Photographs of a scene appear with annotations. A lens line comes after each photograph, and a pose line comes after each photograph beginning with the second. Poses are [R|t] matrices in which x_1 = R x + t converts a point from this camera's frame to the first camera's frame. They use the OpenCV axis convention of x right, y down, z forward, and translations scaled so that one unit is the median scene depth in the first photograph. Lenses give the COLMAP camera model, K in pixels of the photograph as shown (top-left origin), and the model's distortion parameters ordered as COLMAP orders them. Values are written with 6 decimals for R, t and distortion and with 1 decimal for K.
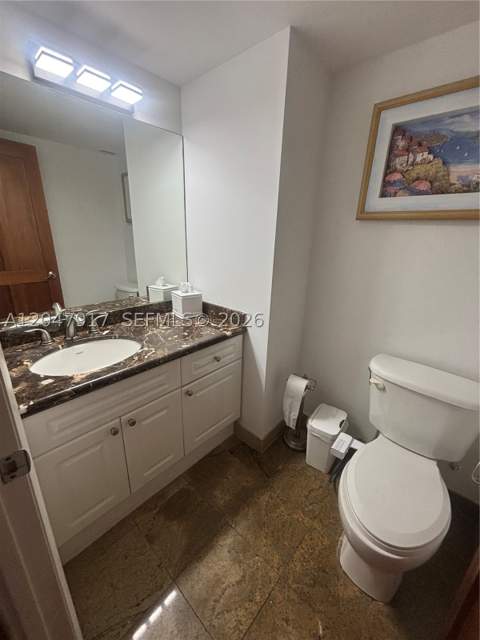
lens RADIAL K [[261.0, 0, 240.0], [0, 261.0, 320.0], [0, 0, 1]] dist [-0.000850, 0.000139]
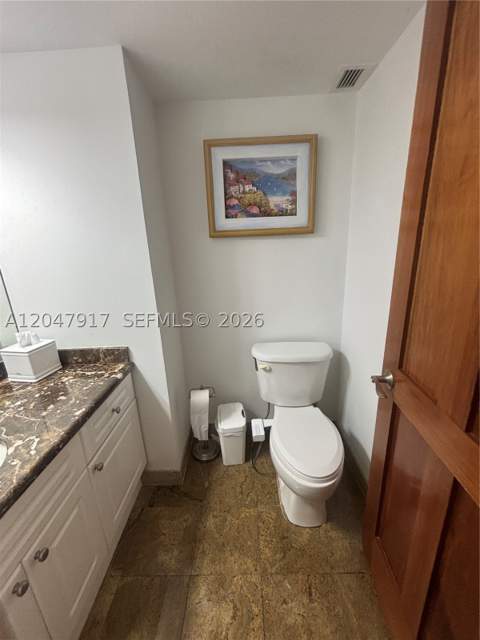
lens RADIAL K [[261.0, 0, 240.0], [0, 261.0, 320.0], [0, 0, 1]] dist [-0.000850, 0.000139]
pose [[0.740299, -0.247664, 0.624996, -0.266572], [0.272012, 0.960519, 0.058424, -0.072705], [-0.614790, 0.126755, 0.778439, 0.088211]]
